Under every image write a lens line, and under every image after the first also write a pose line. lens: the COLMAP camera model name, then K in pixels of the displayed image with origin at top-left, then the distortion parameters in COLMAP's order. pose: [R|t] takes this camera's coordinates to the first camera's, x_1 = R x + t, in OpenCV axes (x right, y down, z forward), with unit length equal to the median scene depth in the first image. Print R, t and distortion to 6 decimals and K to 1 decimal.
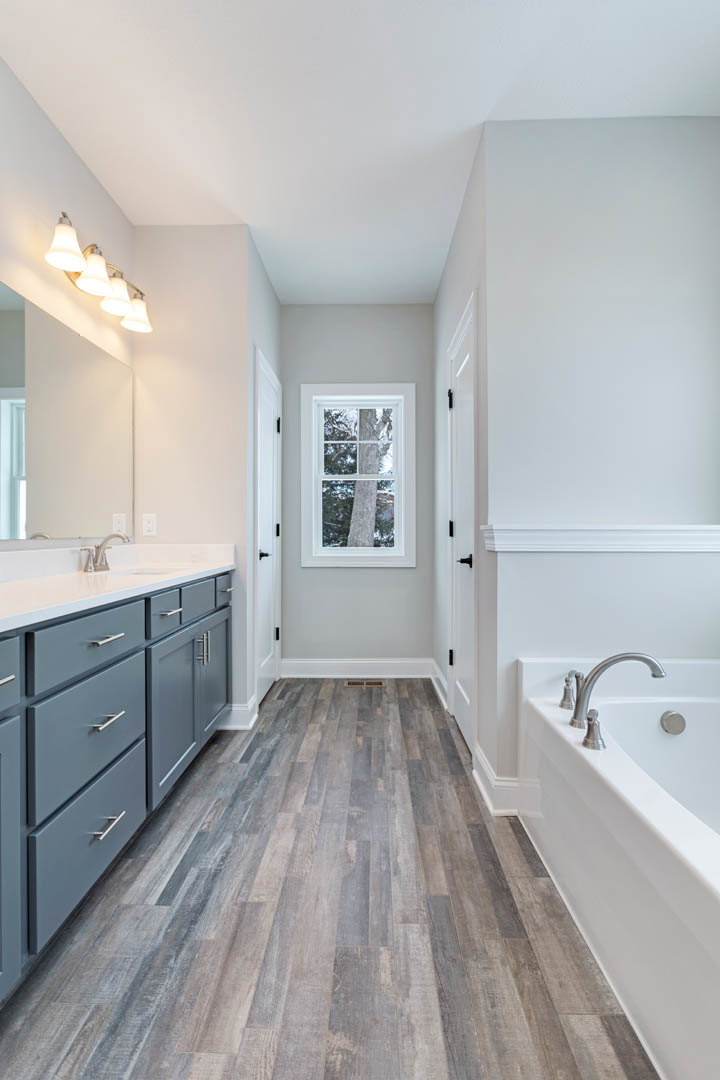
lens RADIAL K [[515.1, 0, 355.0], [0, 515.1, 534.9], [0, 0, 1]] dist [-0.001359, -0.000183]
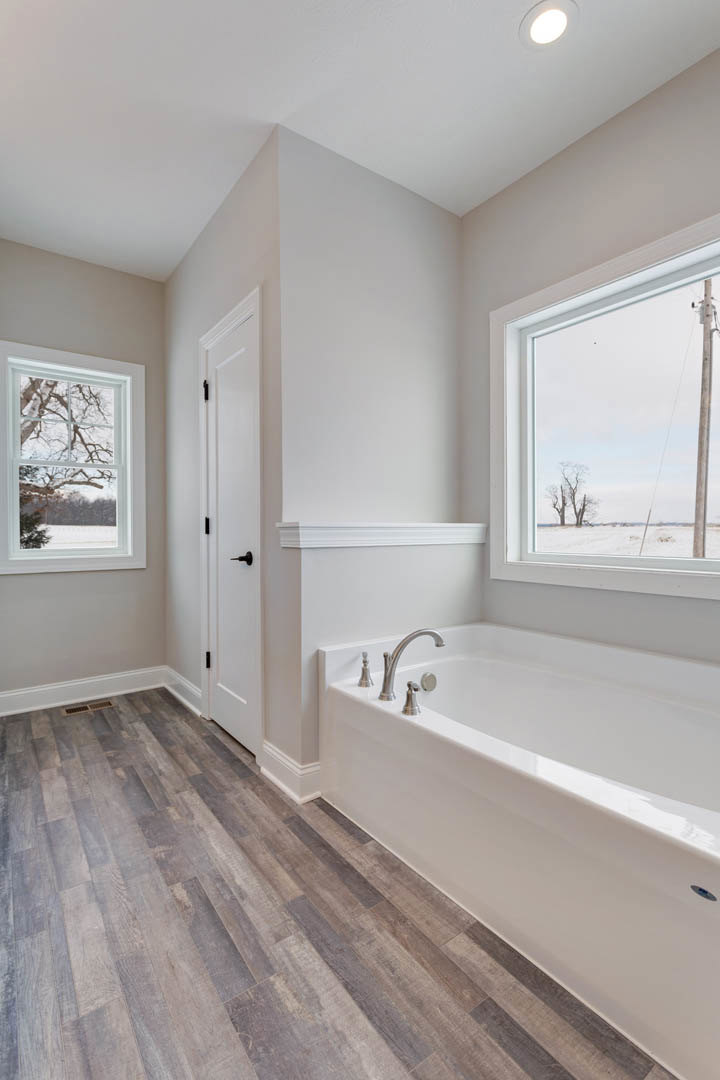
lens RADIAL K [[508.8, 0, 356.6], [0, 508.8, 531.2], [0, 0, 1]] dist [-0.001359, -0.000387]
pose [[0.796100, -0.005495, 0.605140, -0.287443], [0.005809, 0.999982, 0.001438, -0.002928], [-0.605137, 0.002371, 0.796118, 0.133559]]
